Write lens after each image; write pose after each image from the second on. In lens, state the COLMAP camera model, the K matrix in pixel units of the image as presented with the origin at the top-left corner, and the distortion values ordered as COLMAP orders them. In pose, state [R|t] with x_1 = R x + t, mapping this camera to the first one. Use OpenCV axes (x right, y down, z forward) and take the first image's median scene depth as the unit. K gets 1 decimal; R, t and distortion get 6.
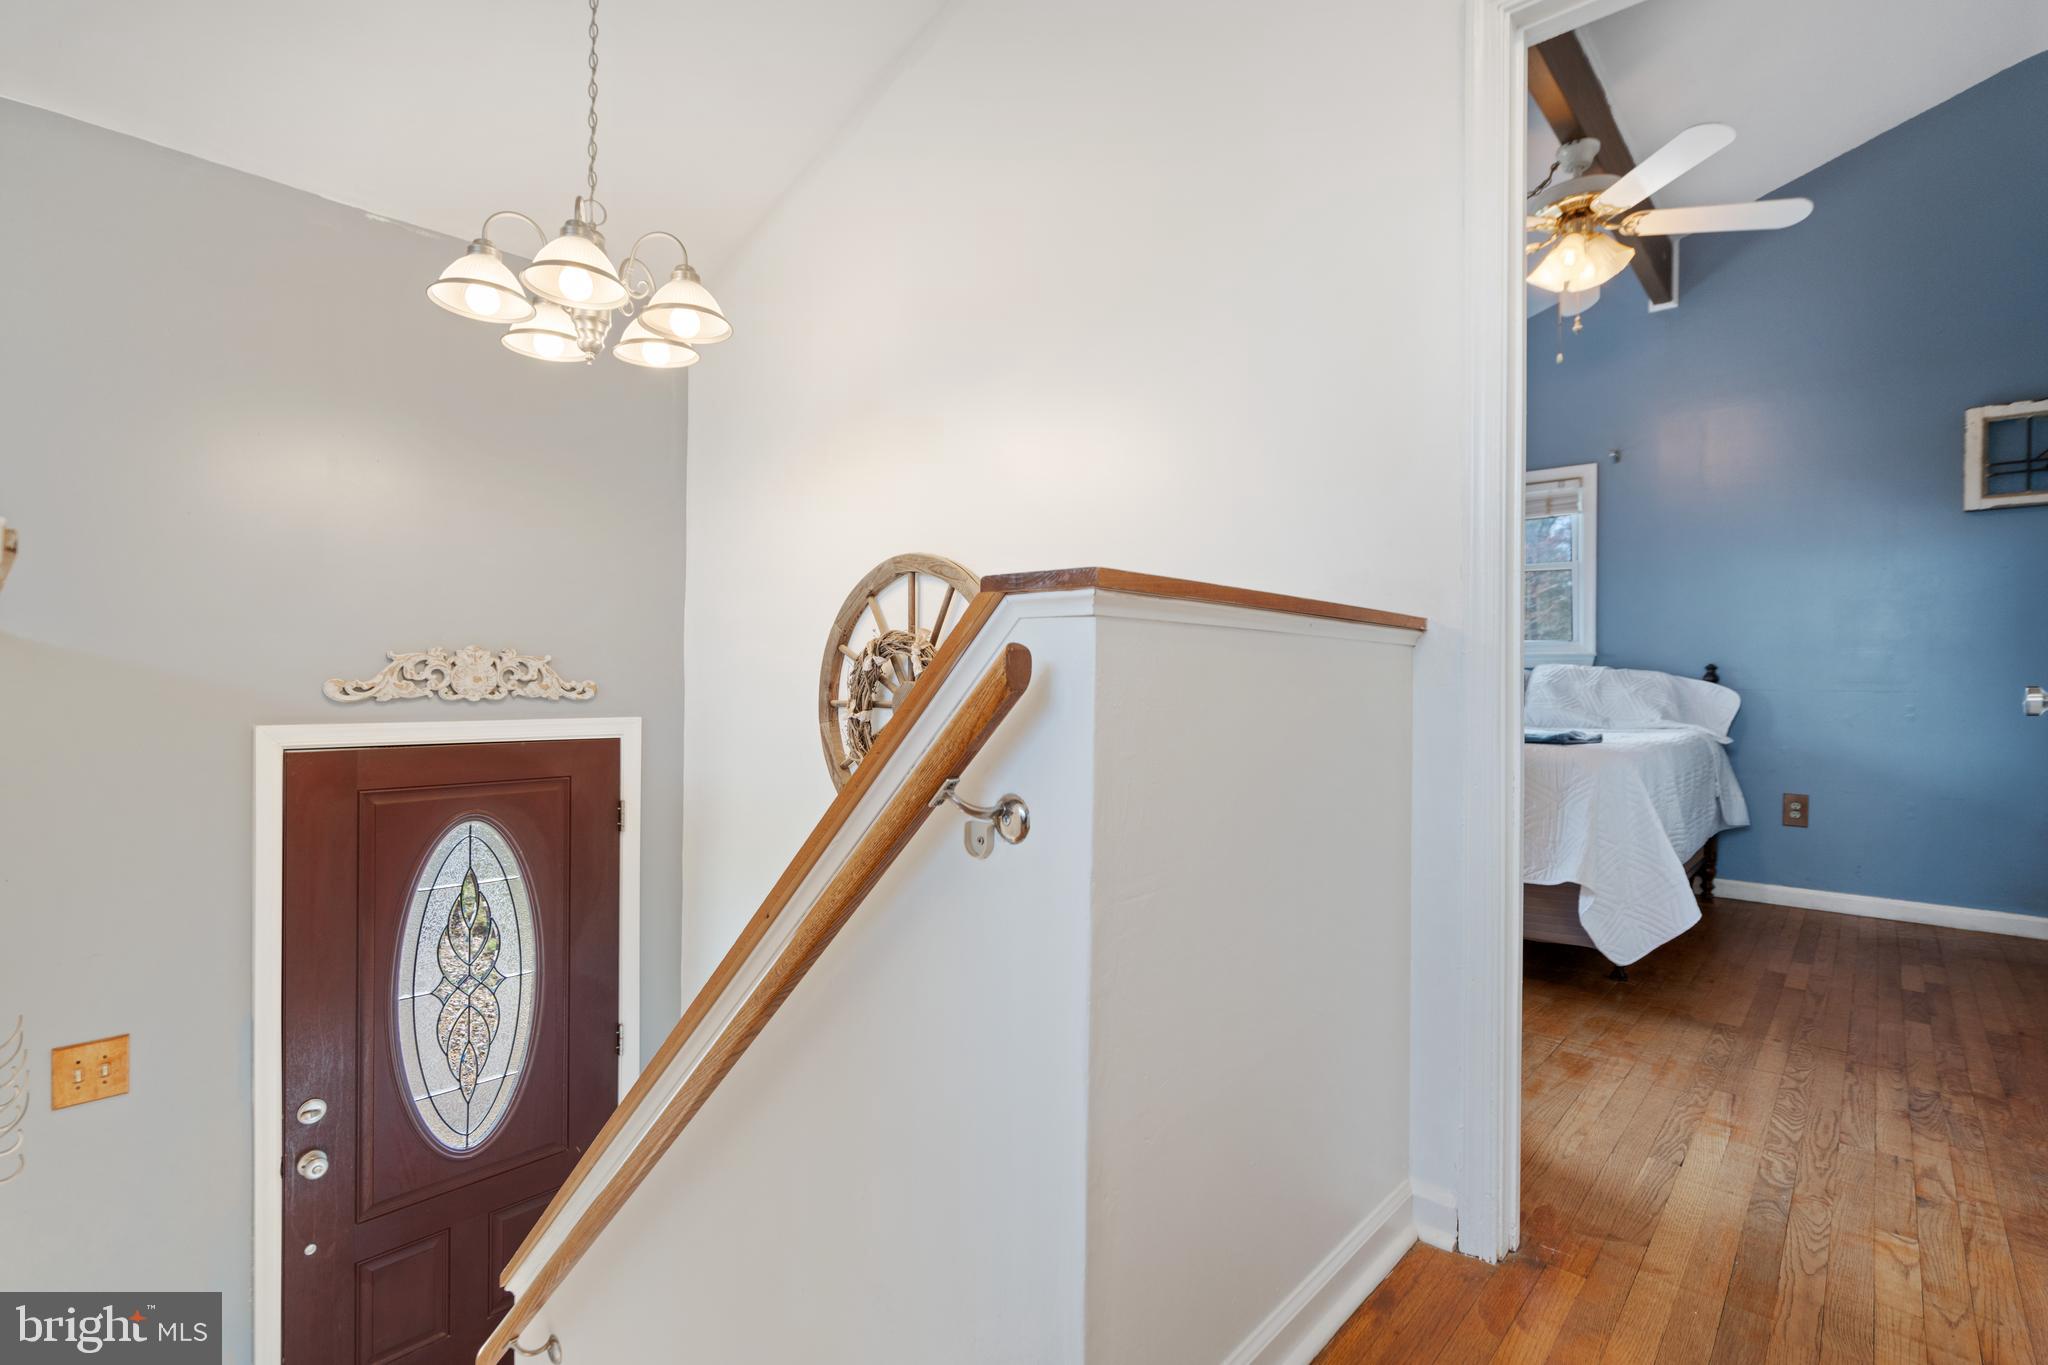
lens RADIAL K [[951.0, 0, 1029.7], [0, 951.0, 678.6], [0, 0, 1]] dist [-0.002158, 0.001523]
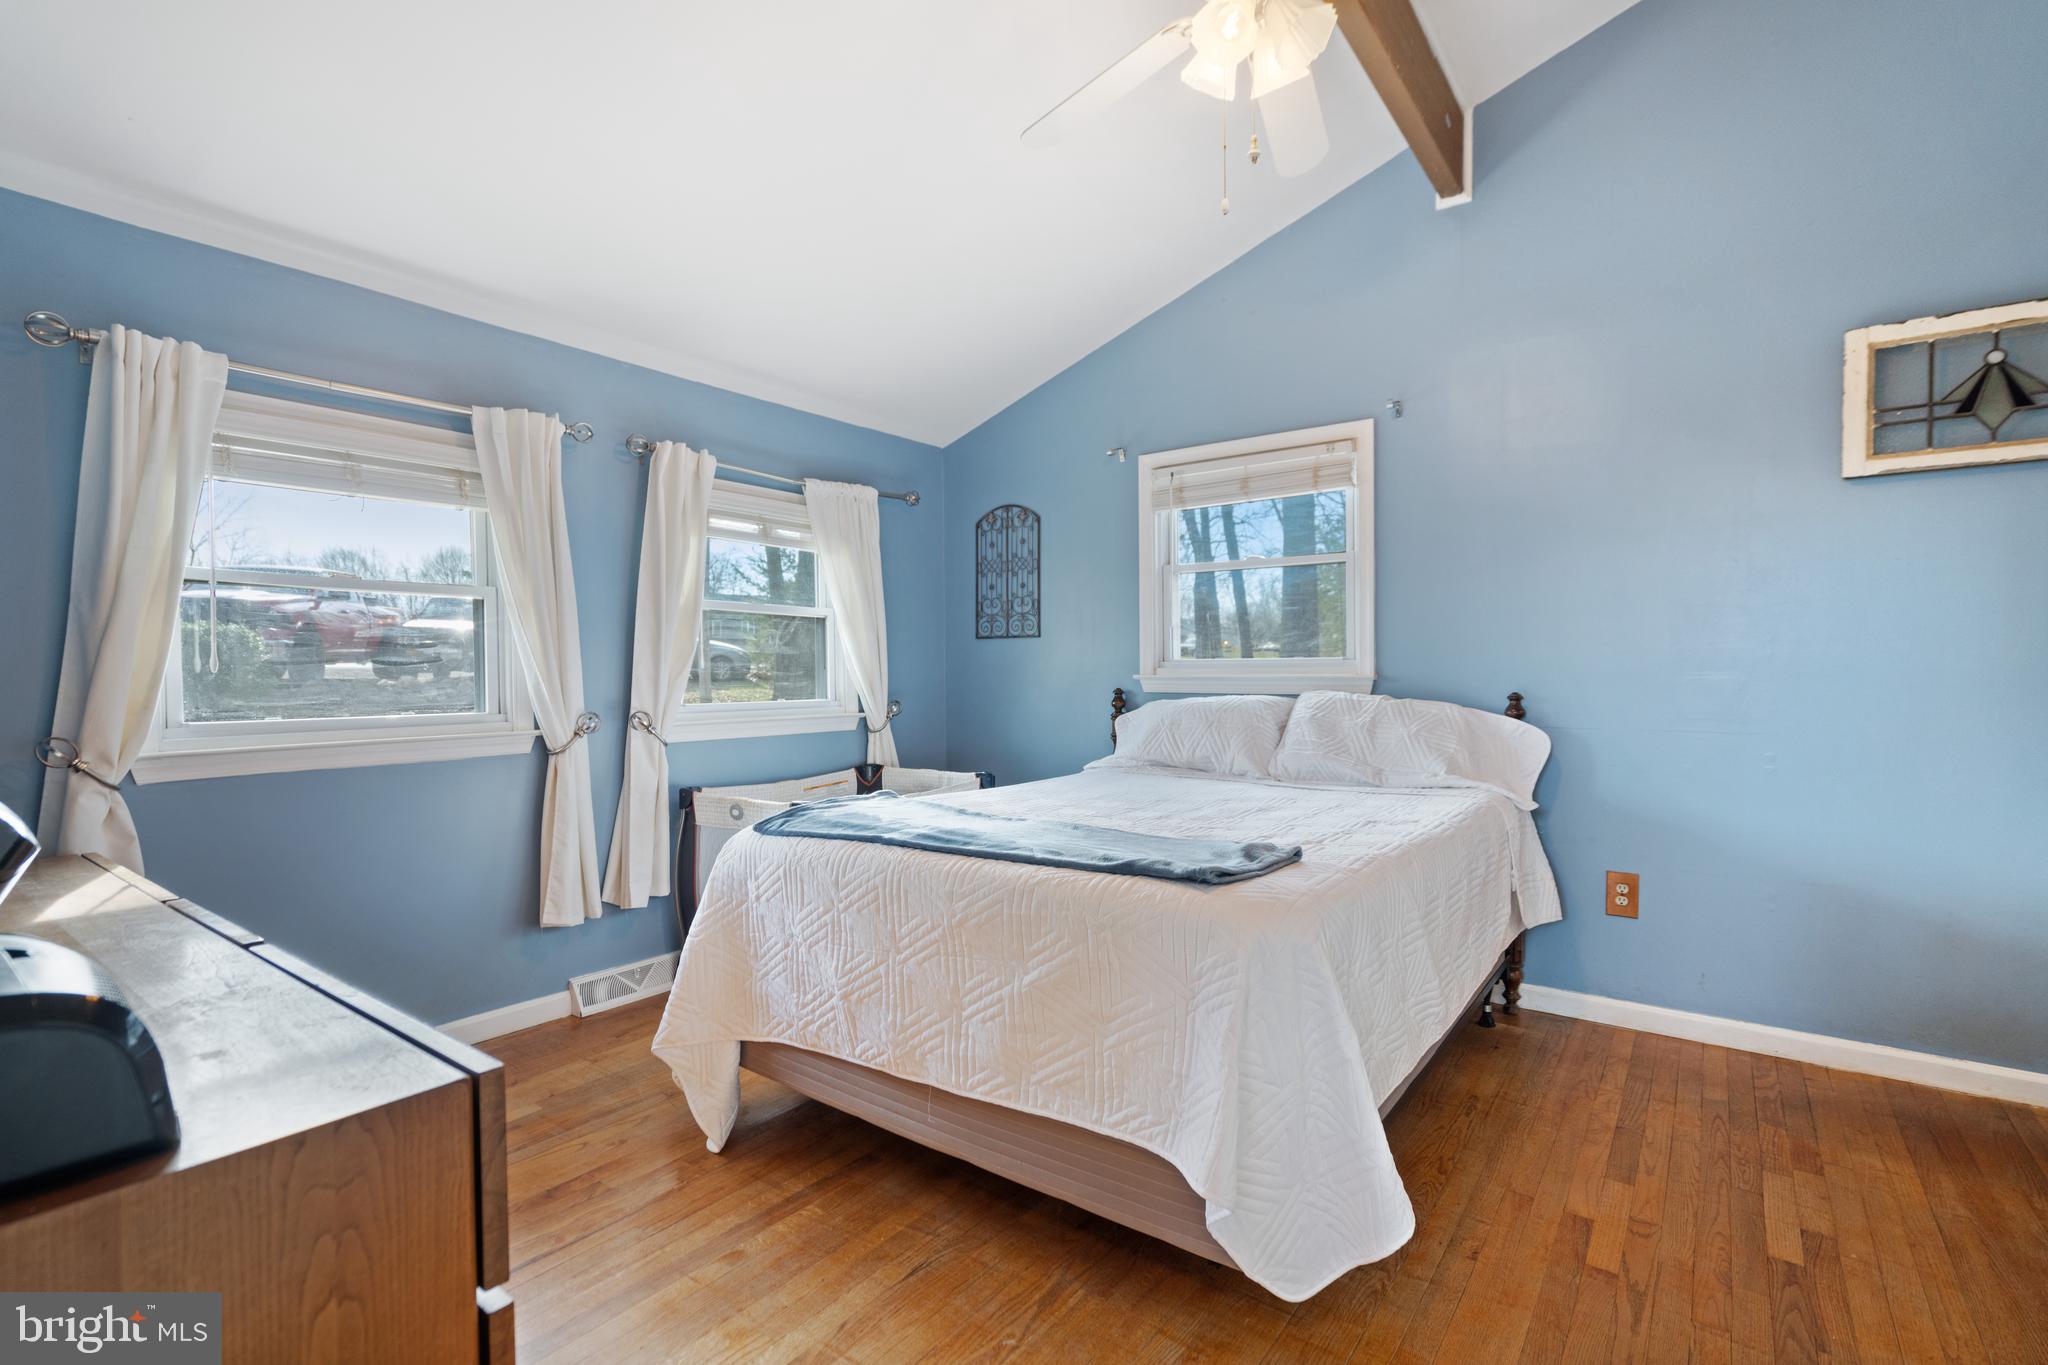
lens RADIAL K [[951.0, 0, 1020.8], [0, 951.0, 688.0], [0, 0, 1]] dist [-0.002158, 0.001523]
pose [[0.995553, -0.012265, 0.093401, 0.280147], [0.010930, 0.999831, 0.014781, -0.035097], [-0.093566, -0.013695, 0.995519, 0.319389]]
